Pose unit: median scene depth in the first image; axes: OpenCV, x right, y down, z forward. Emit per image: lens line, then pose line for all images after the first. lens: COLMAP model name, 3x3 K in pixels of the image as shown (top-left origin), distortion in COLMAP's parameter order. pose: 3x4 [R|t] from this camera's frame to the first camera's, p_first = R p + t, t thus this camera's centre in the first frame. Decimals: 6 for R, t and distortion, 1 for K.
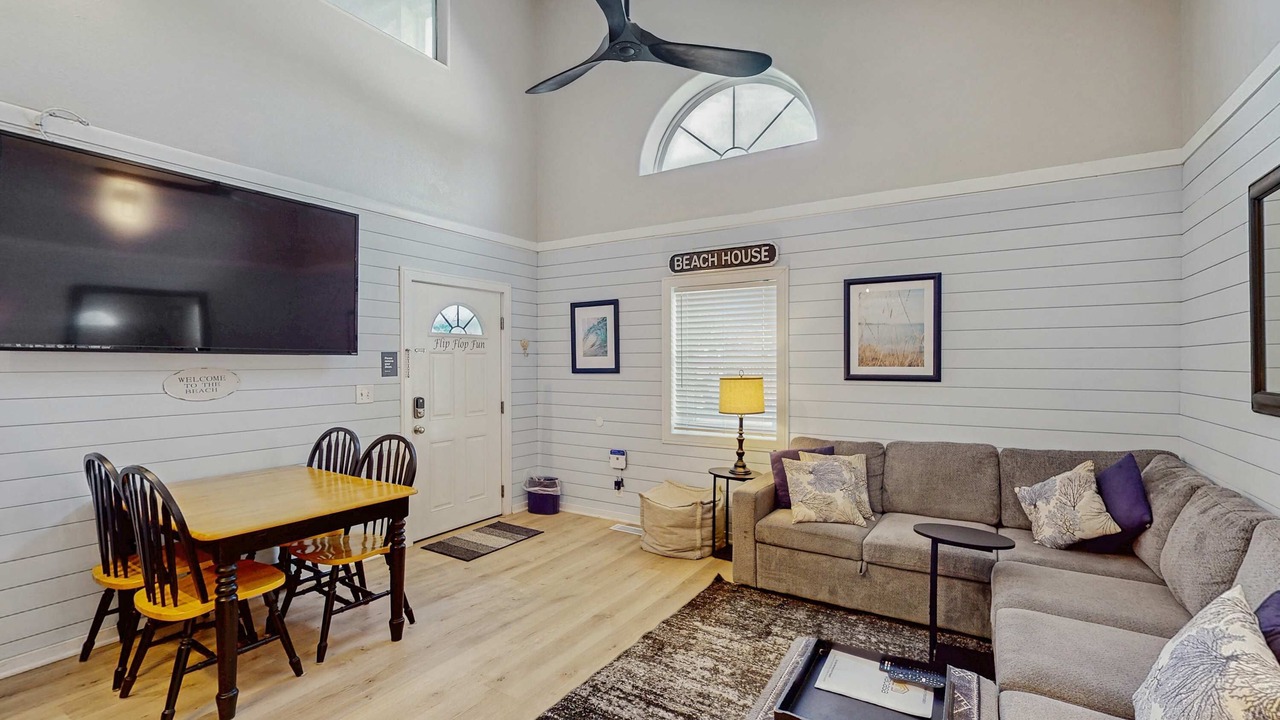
lens RADIAL K [[556.4, 0, 645.7], [0, 556.4, 364.1], [0, 0, 1]] dist [0.002916, -0.000681]
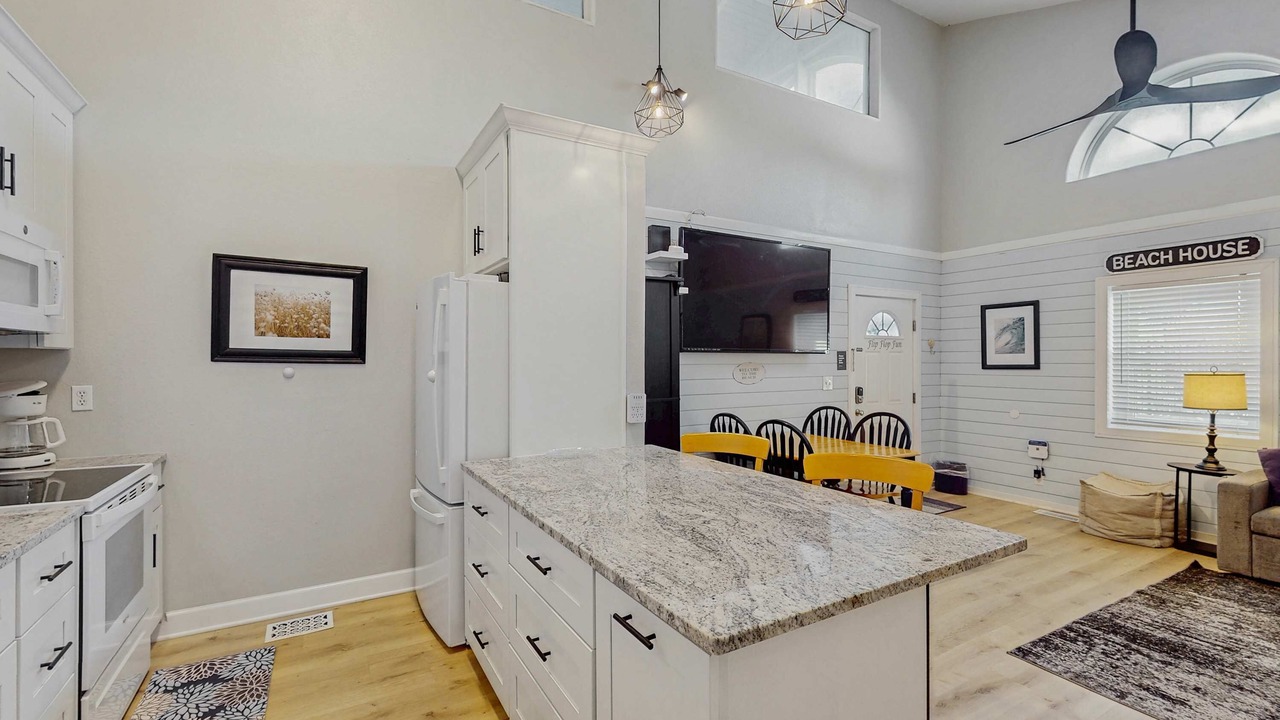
lens RADIAL K [[556.4, 0, 645.1], [0, 556.4, 362.8], [0, 0, 1]] dist [0.002916, -0.000681]
pose [[0.881097, 0.001826, -0.472932, -0.244063], [-0.001541, 0.999998, 0.000989, 0.004546], [0.472933, -0.000143, 0.881099, -0.353241]]
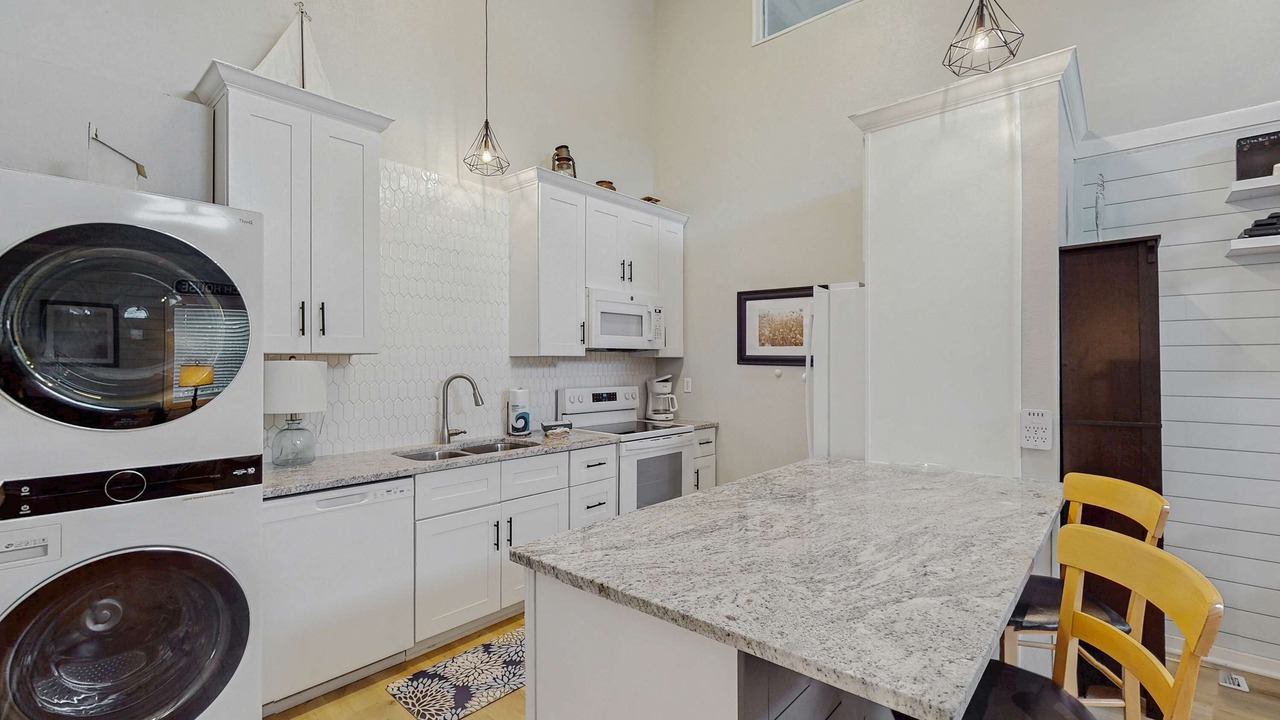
lens RADIAL K [[556.4, 0, 634.4], [0, 556.4, 357.3], [0, 0, 1]] dist [0.002916, -0.000681]
pose [[-0.181811, -0.010244, -0.983280, 0.473938], [-0.004296, 0.999944, -0.009624, -0.002690], [0.983324, 0.002475, -0.181845, 0.684180]]
